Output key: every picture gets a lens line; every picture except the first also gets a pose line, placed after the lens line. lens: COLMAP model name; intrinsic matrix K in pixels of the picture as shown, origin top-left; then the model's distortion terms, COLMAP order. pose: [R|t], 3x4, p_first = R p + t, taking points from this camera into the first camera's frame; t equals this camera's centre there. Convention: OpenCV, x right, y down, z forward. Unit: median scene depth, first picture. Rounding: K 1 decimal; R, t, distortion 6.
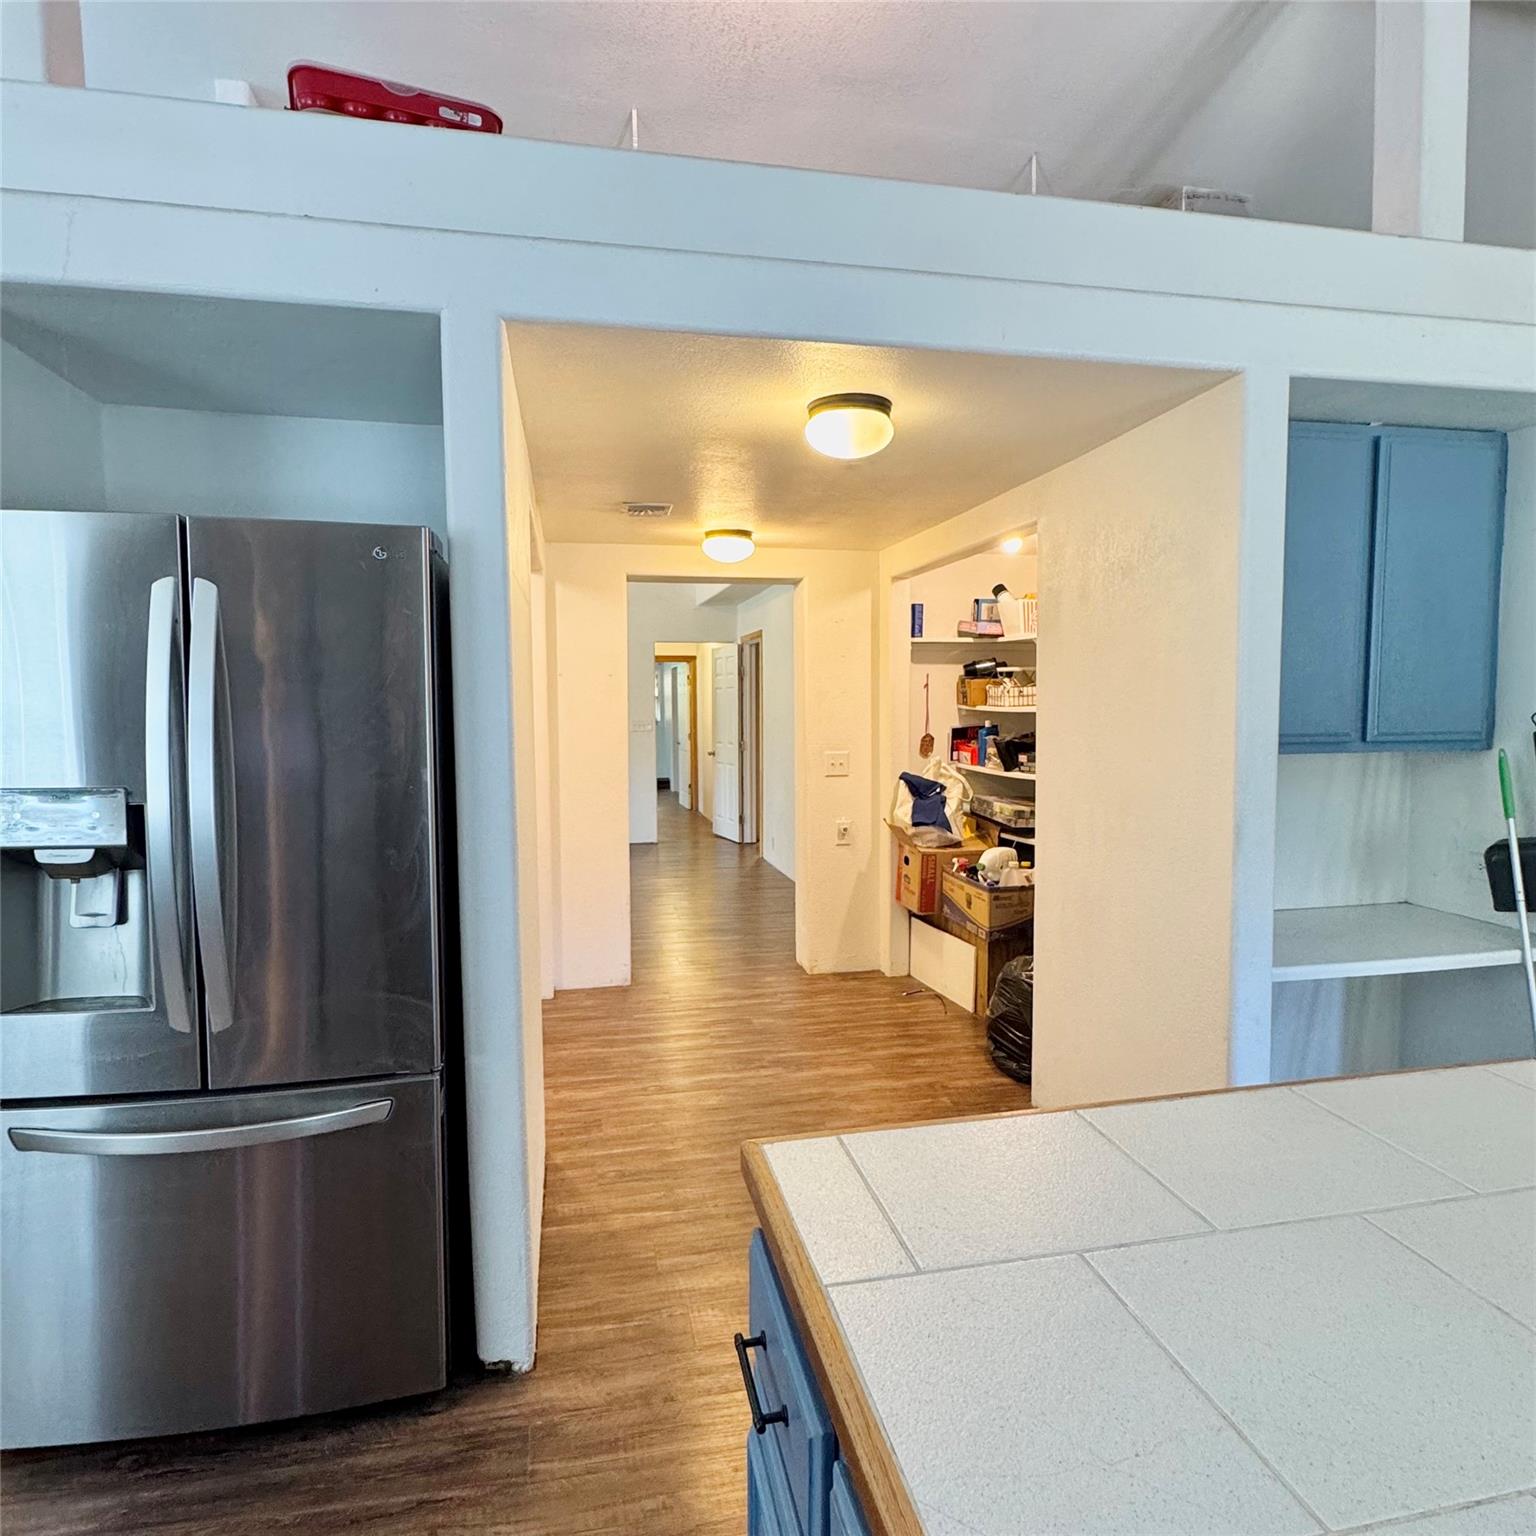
lens RADIAL K [[965.4, 0, 779.2], [0, 965.4, 757.8], [0, 0, 1]] dist [0.005278, 0.001196]
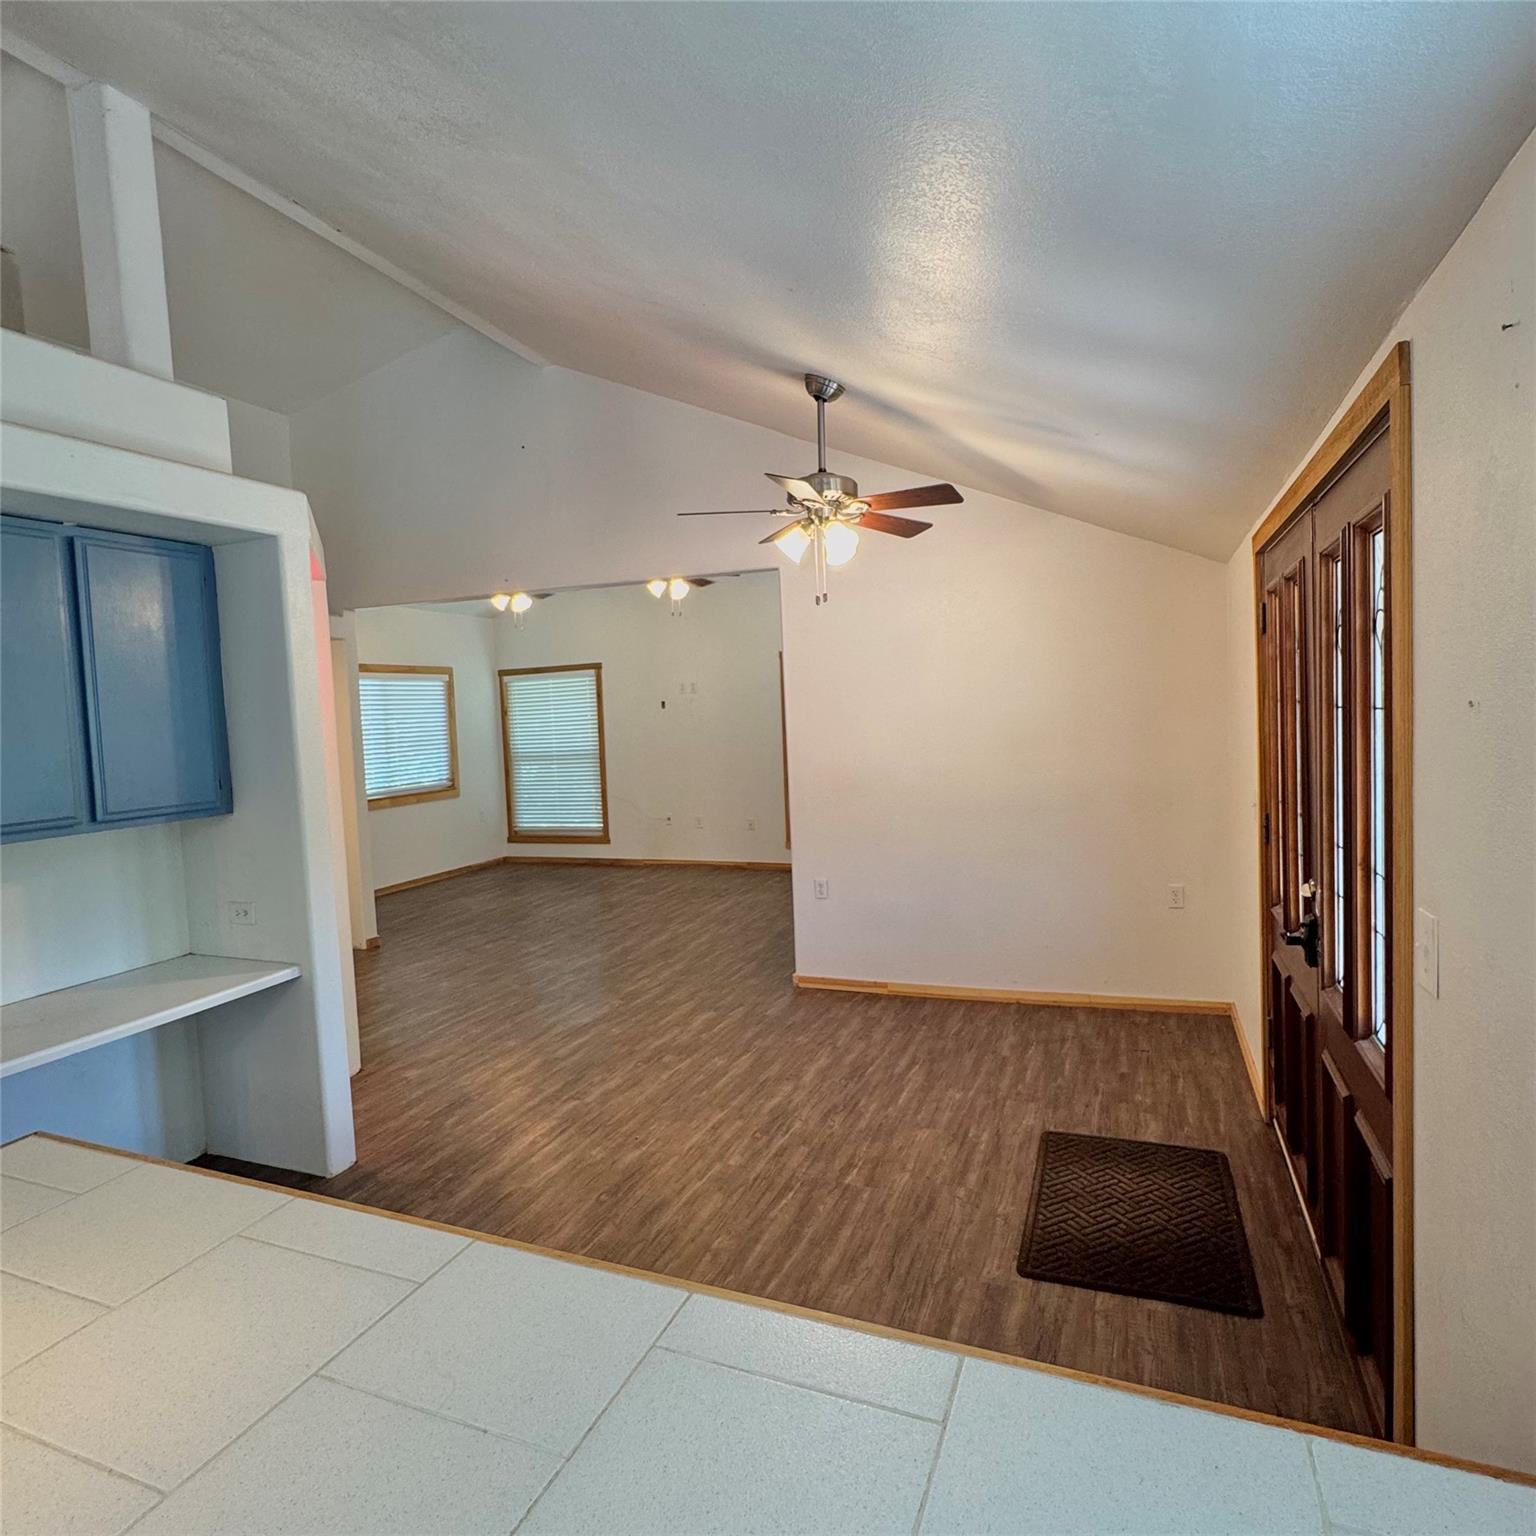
lens RADIAL K [[926.2, 0, 768.0], [0, 926.2, 768.0], [0, 0, 1]] dist [-0.004339, 0.001299]
pose [[0.556714, -0.071570, 0.827615, 0.177416], [0.088998, 0.995686, 0.026237, -0.036273], [-0.825923, 0.059050, 0.560682, -0.182278]]
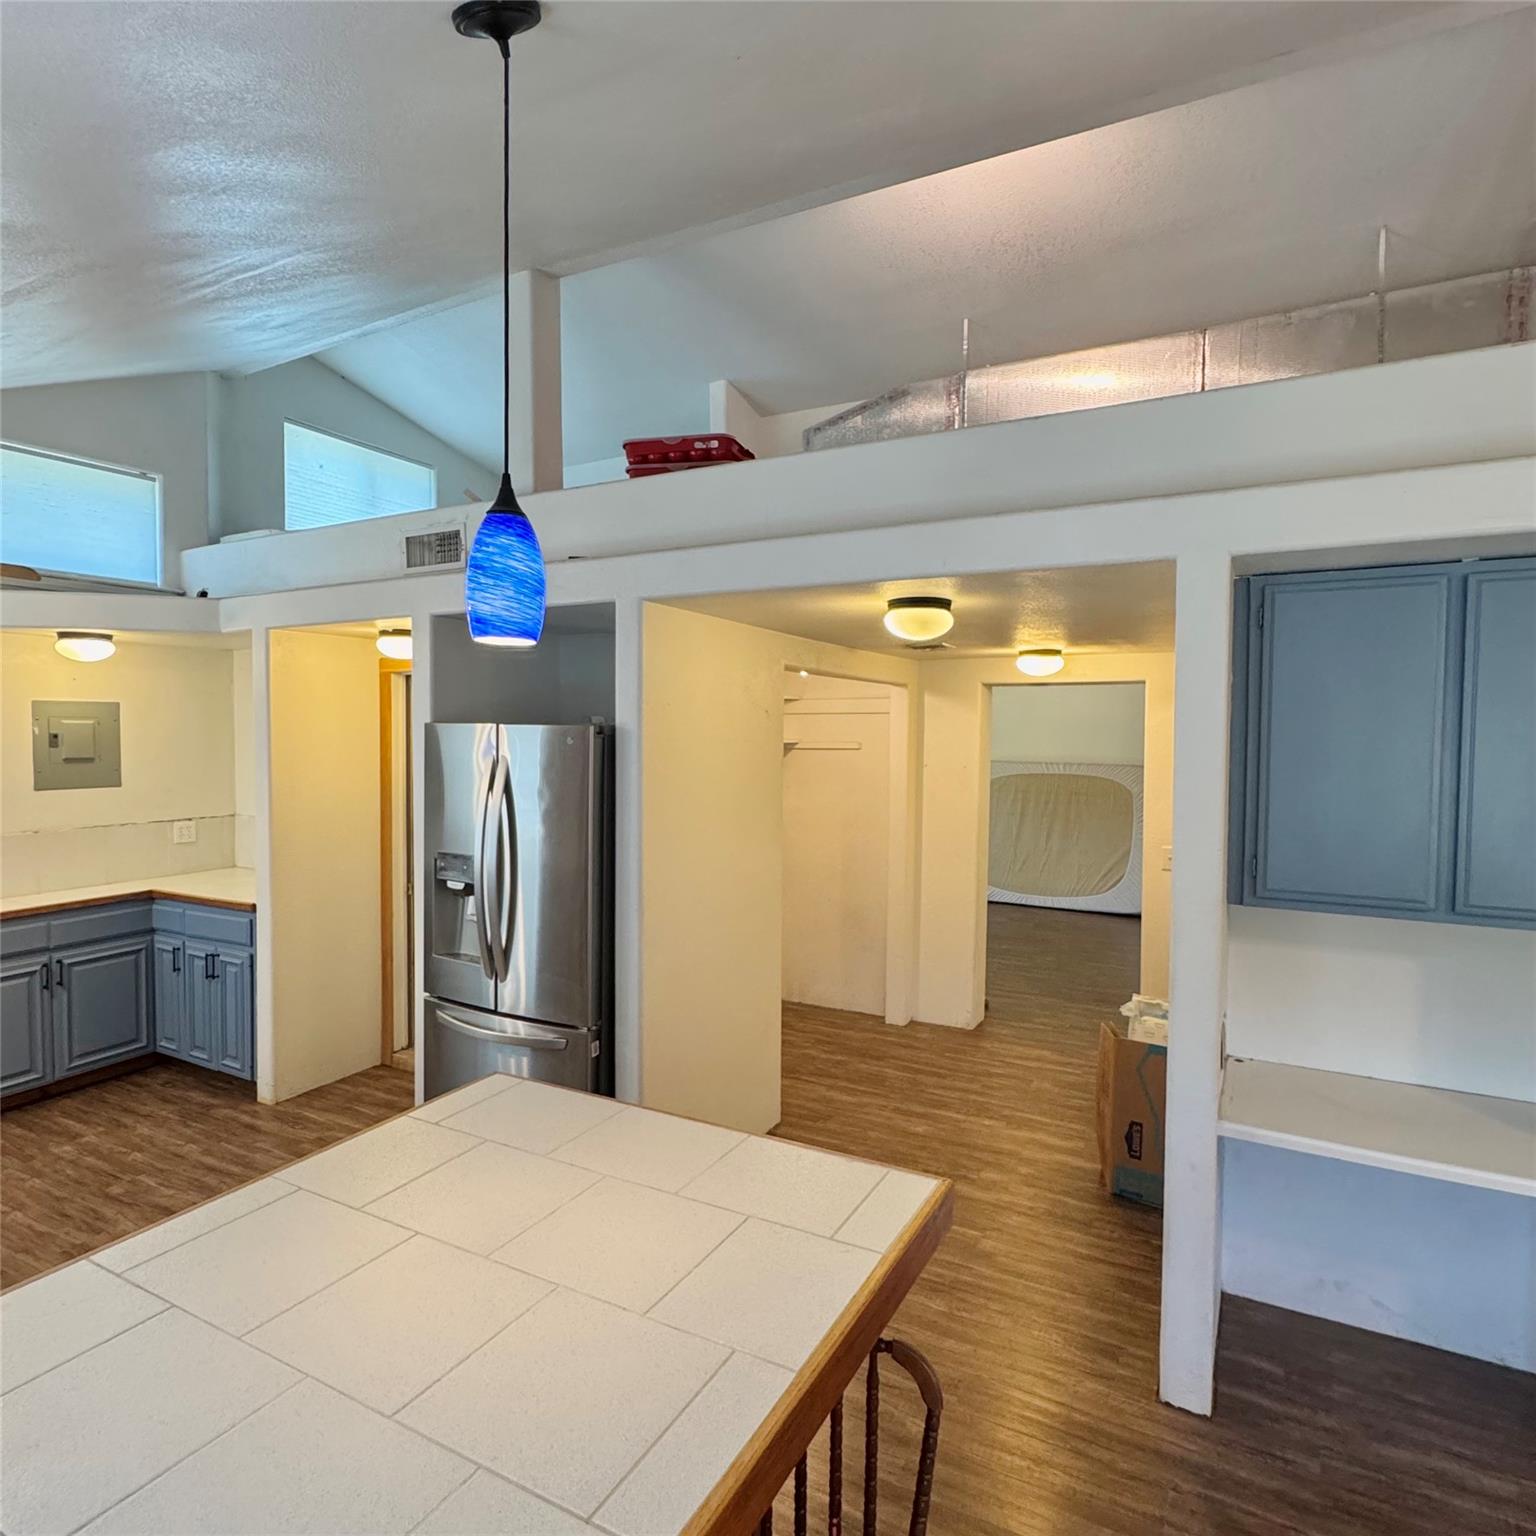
lens RADIAL K [[926.2, 0, 768.0], [0, 926.2, 768.0], [0, 0, 1]] dist [-0.004339, 0.001299]
pose [[0.758627, 0.034571, -0.650608, 0.674410], [-0.053405, 0.998530, -0.009214, -0.107366], [0.649333, 0.041736, 0.759358, -0.061708]]
